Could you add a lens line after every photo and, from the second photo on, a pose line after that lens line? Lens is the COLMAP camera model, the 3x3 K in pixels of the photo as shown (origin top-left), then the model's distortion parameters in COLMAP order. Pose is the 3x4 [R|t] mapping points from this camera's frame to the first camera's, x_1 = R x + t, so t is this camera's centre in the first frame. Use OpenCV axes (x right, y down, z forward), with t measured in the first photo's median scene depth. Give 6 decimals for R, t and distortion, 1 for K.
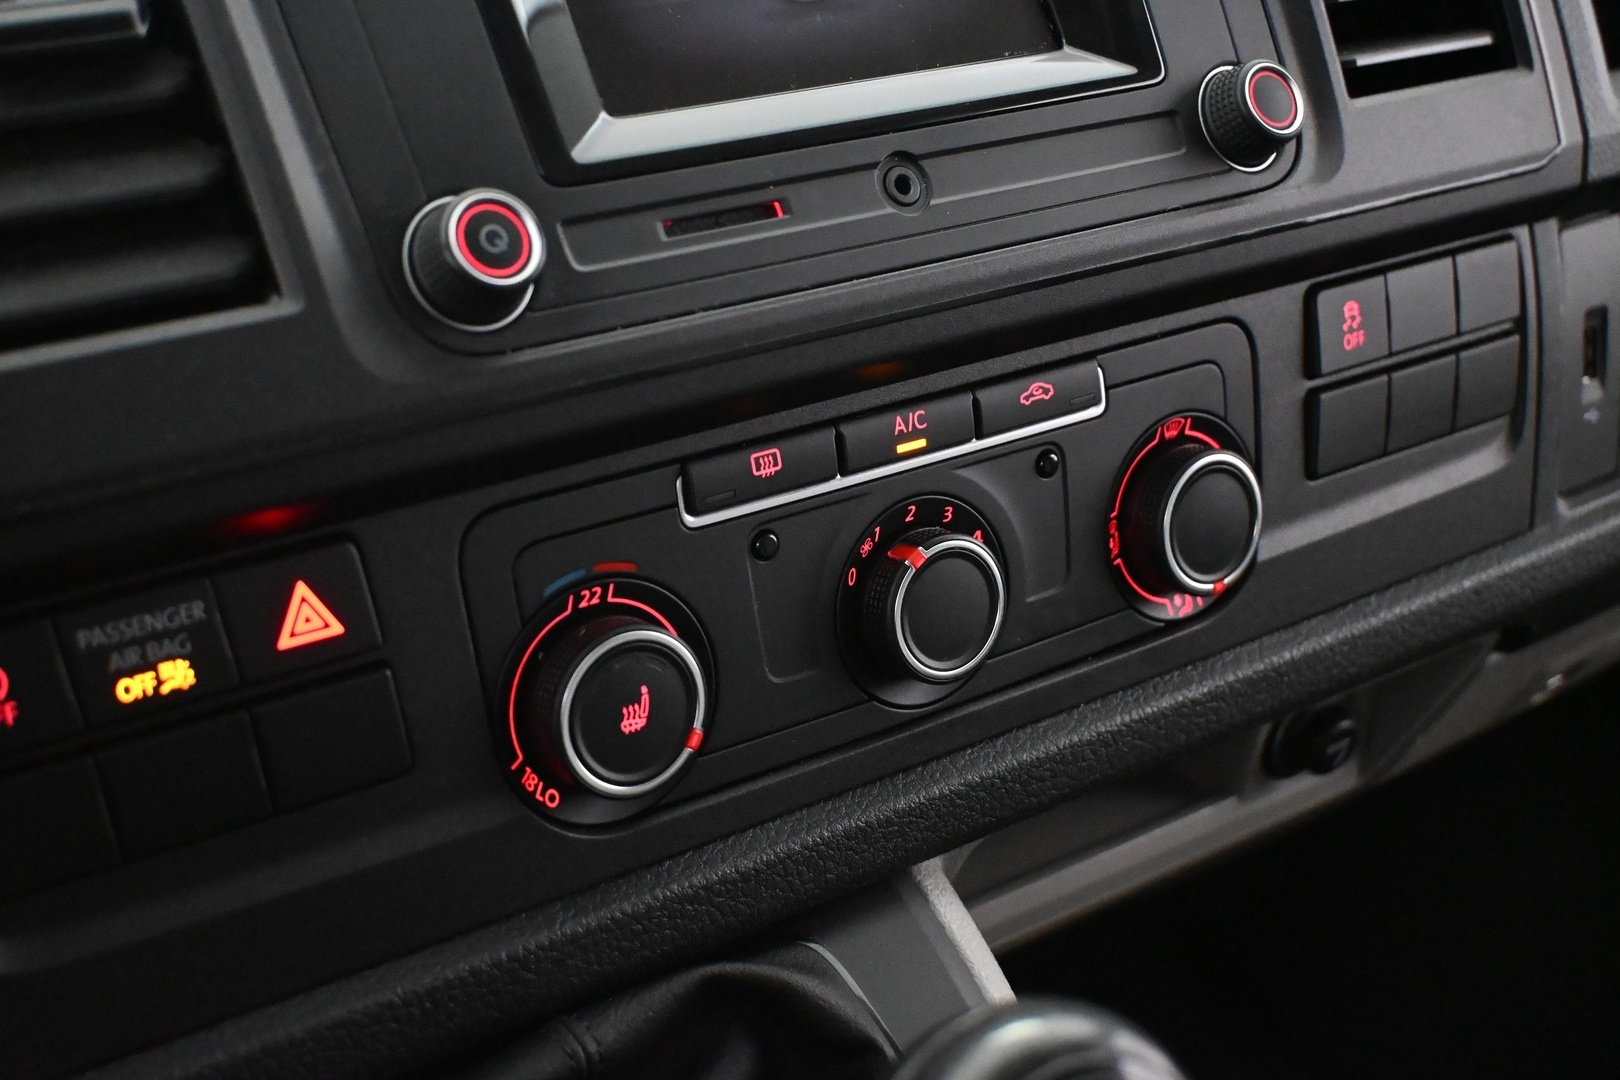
lens RADIAL K [[2123.7, 0, 805.1], [0, 2123.7, 539.4], [0, 0, 1]] dist [-0.023504, 0.000000]
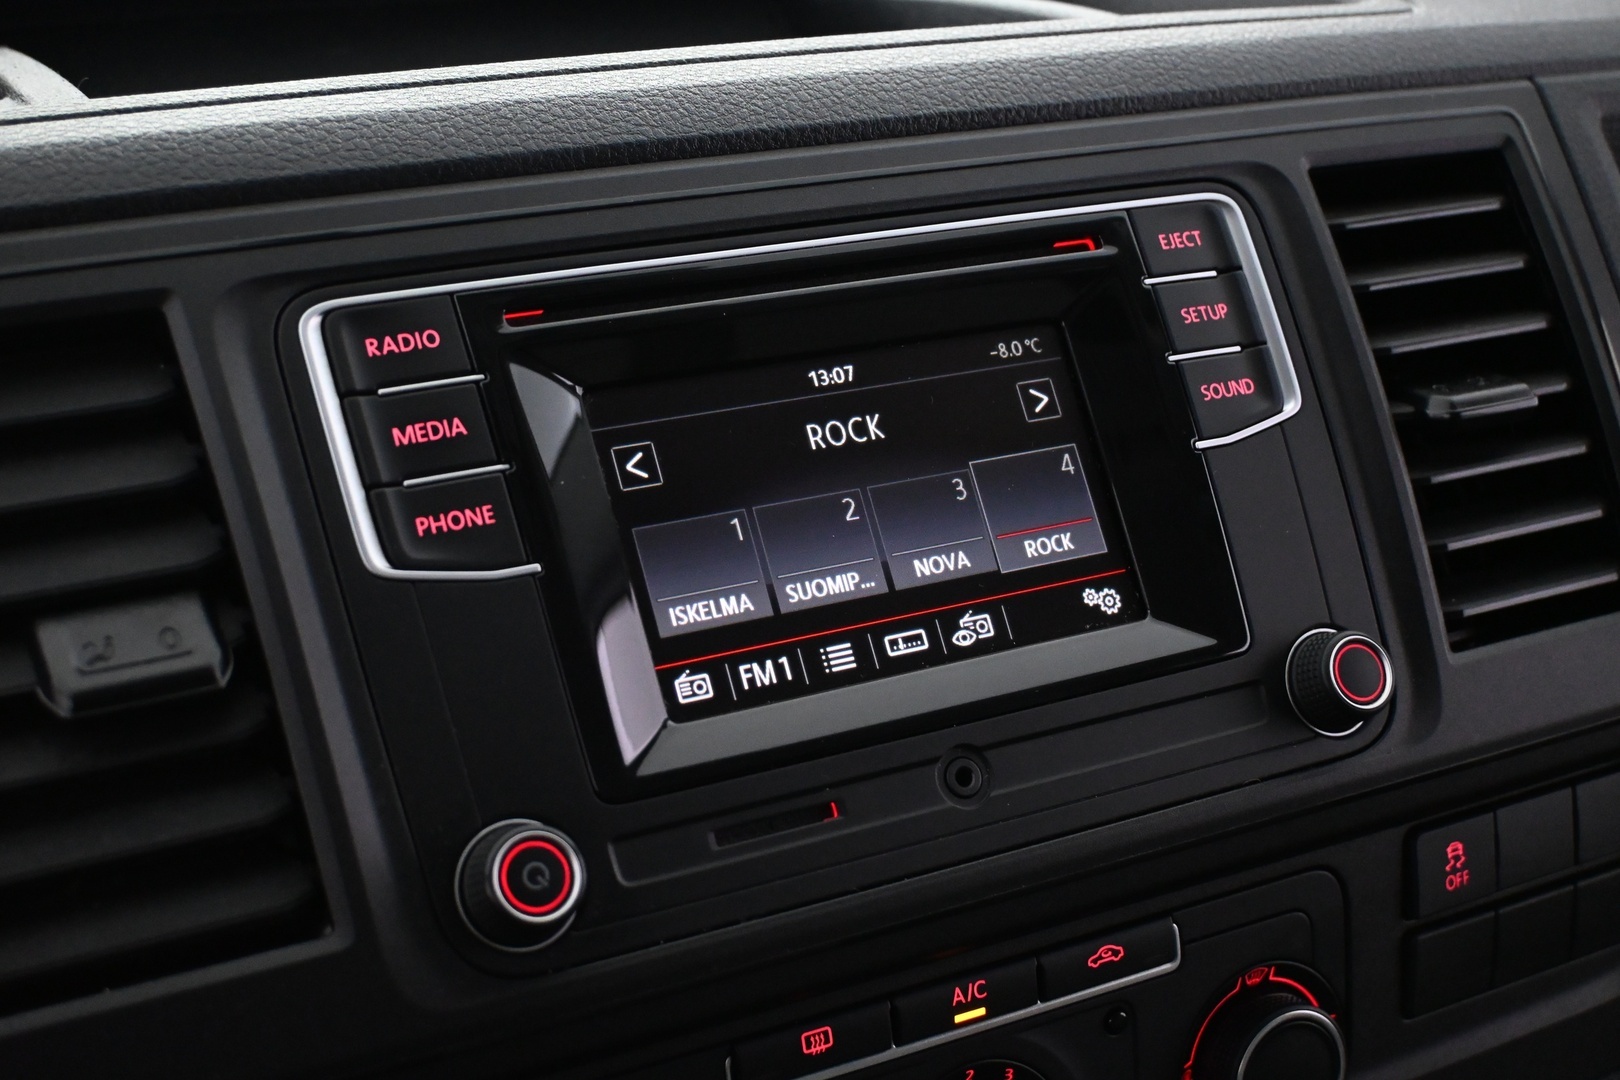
lens RADIAL K [[2123.7, 0, 813.7], [0, 2123.7, 533.1], [0, 0, 1]] dist [-0.023504, 0.000000]
pose [[0.988874, 0.045154, -0.141734, 0.104238], [-0.052945, 0.997259, -0.051682, -0.207395], [0.139012, 0.058611, 0.988555, -0.031294]]
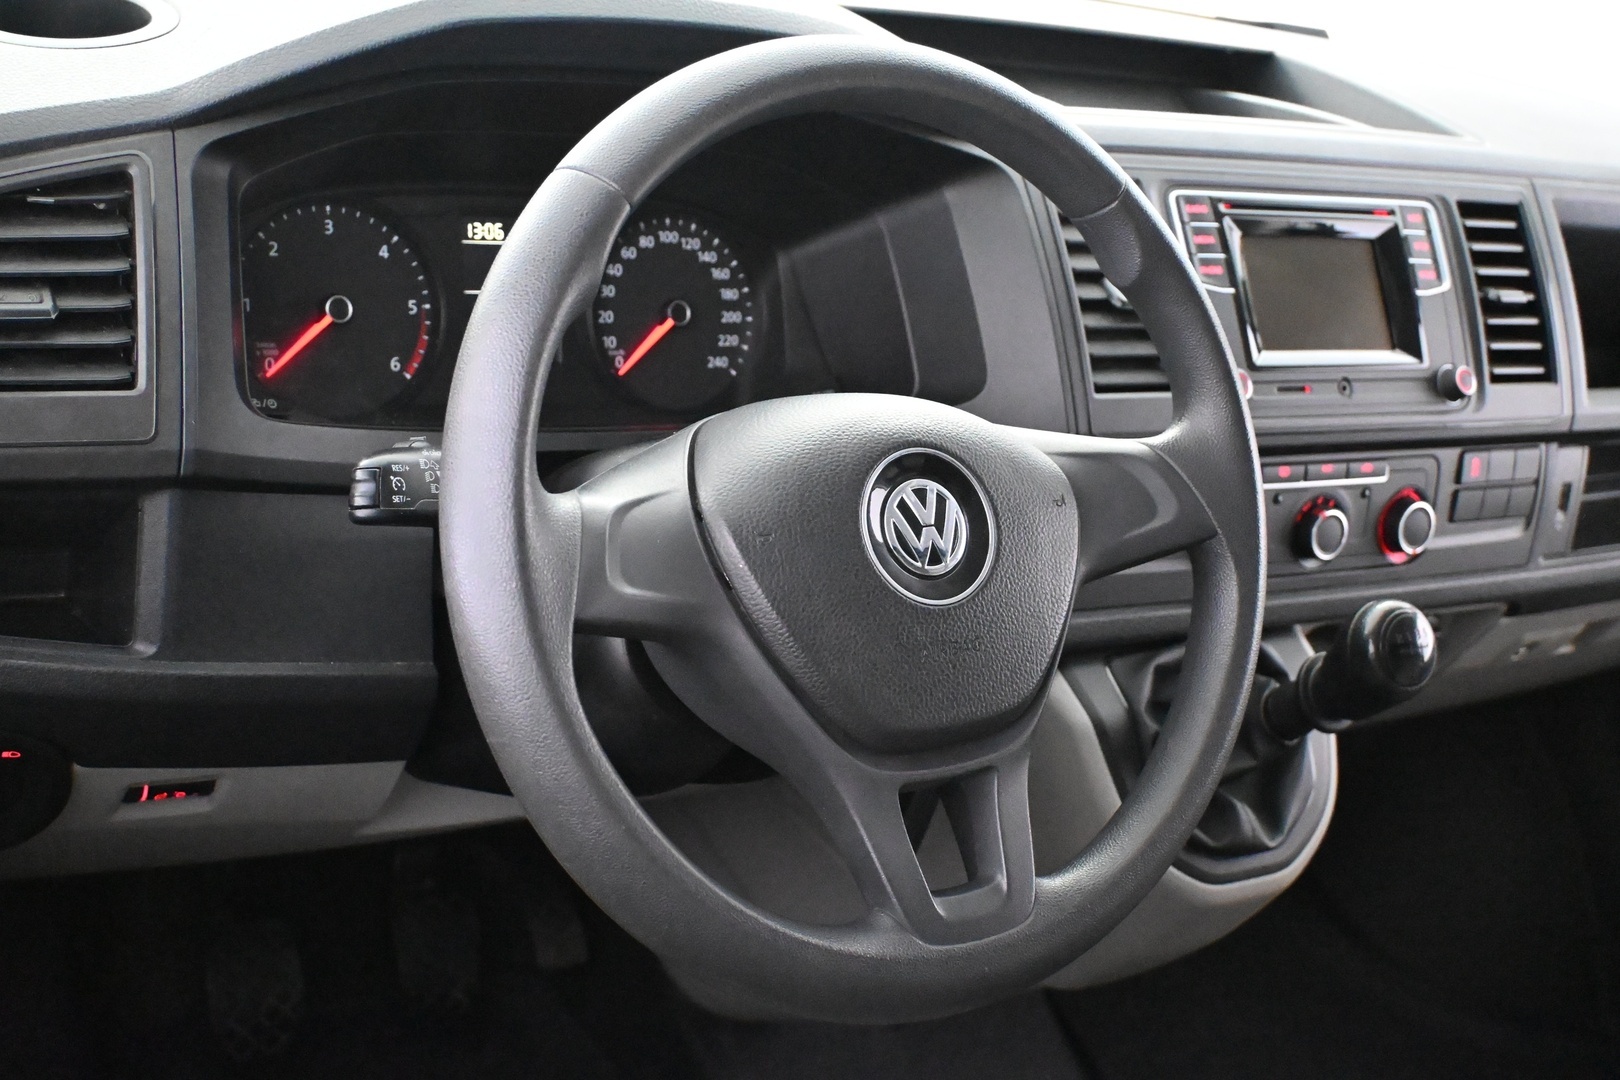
lens RADIAL K [[2123.7, 0, 813.8], [0, 2123.7, 545.2], [0, 0, 1]] dist [-0.023504, 0.000000]
pose [[0.983899, 0.178323, 0.012005, -0.620253], [-0.177304, 0.982322, -0.060054, 0.326043], [-0.022502, 0.056958, 0.998123, -1.760564]]
